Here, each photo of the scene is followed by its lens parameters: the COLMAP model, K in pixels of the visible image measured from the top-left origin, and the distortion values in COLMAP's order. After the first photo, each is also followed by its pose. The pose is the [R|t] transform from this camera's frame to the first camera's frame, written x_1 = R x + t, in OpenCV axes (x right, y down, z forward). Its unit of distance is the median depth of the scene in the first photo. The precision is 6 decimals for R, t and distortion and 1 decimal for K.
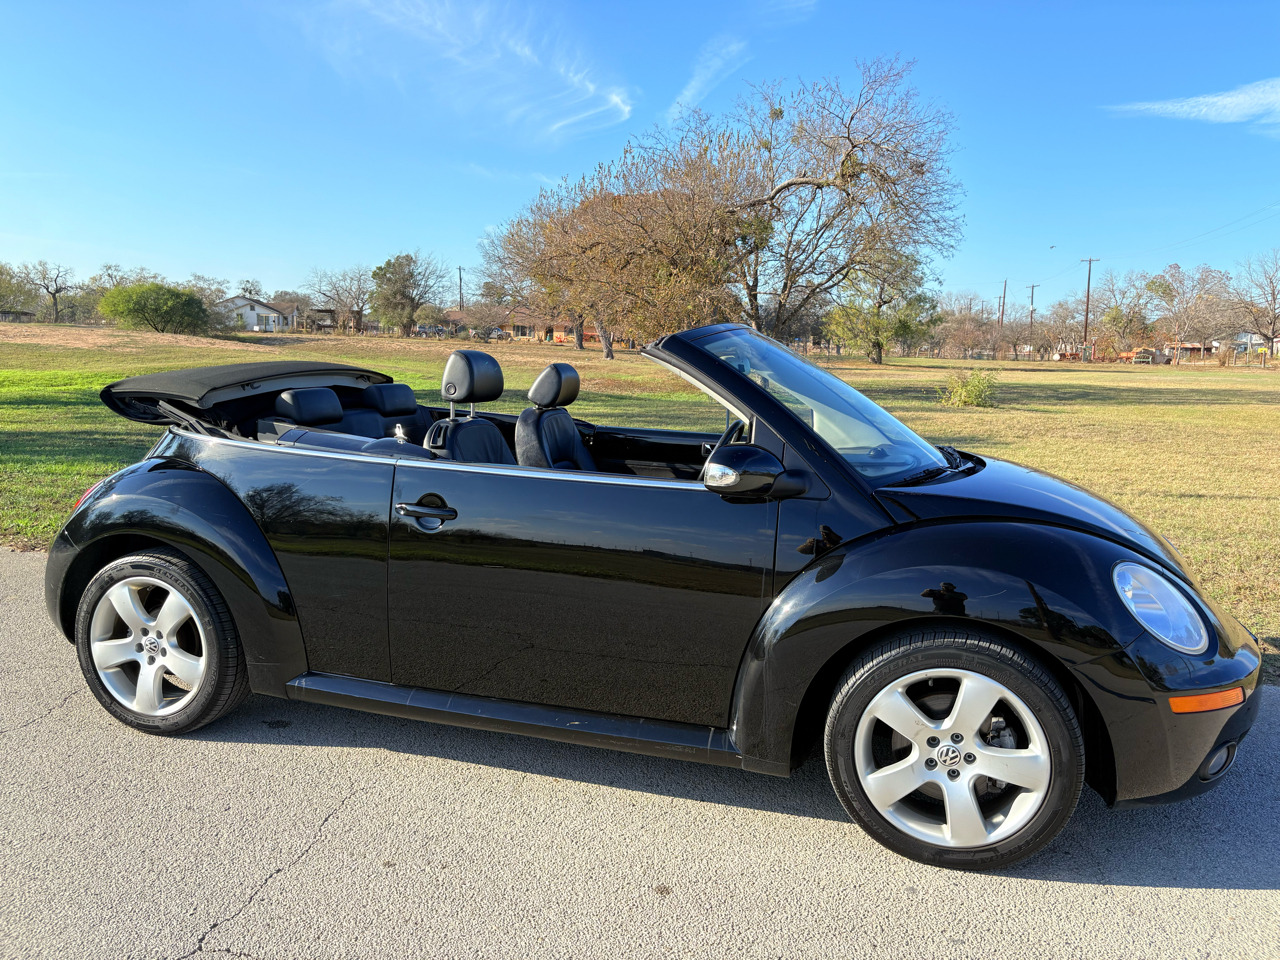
lens RADIAL K [[989.9, 0, 634.3], [0, 989.9, 480.2], [0, 0, 1]] dist [0.026831, -0.031188]
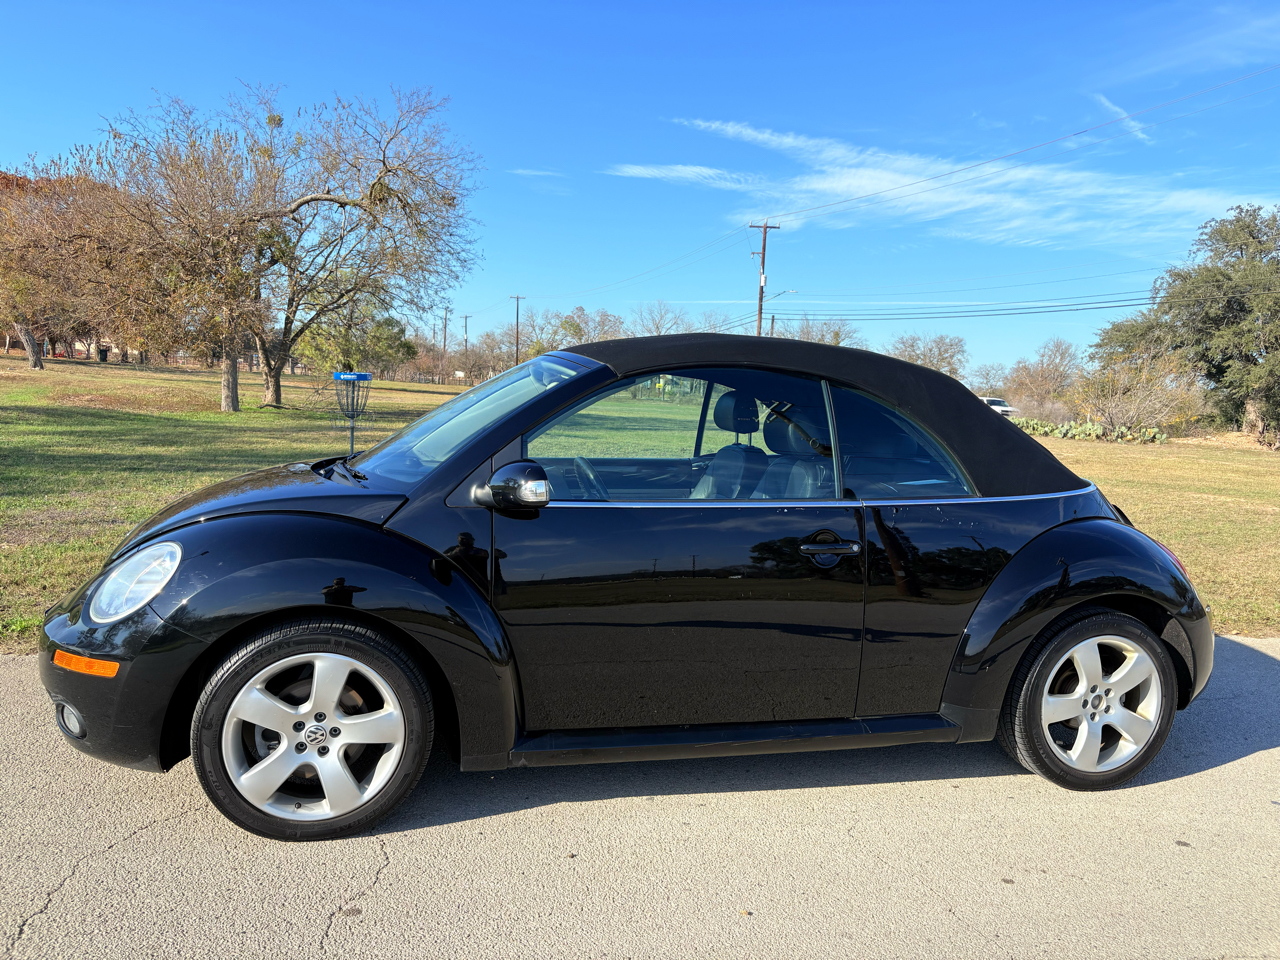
lens RADIAL K [[988.1, 0, 636.8], [0, 988.1, 484.6], [0, 0, 1]] dist [0.040117, -0.052481]
pose [[0.837830, -0.025707, 0.545325, -0.113291], [0.034662, 0.999380, -0.006142, -0.004675], [-0.544829, 0.024048, 0.838202, 0.030056]]
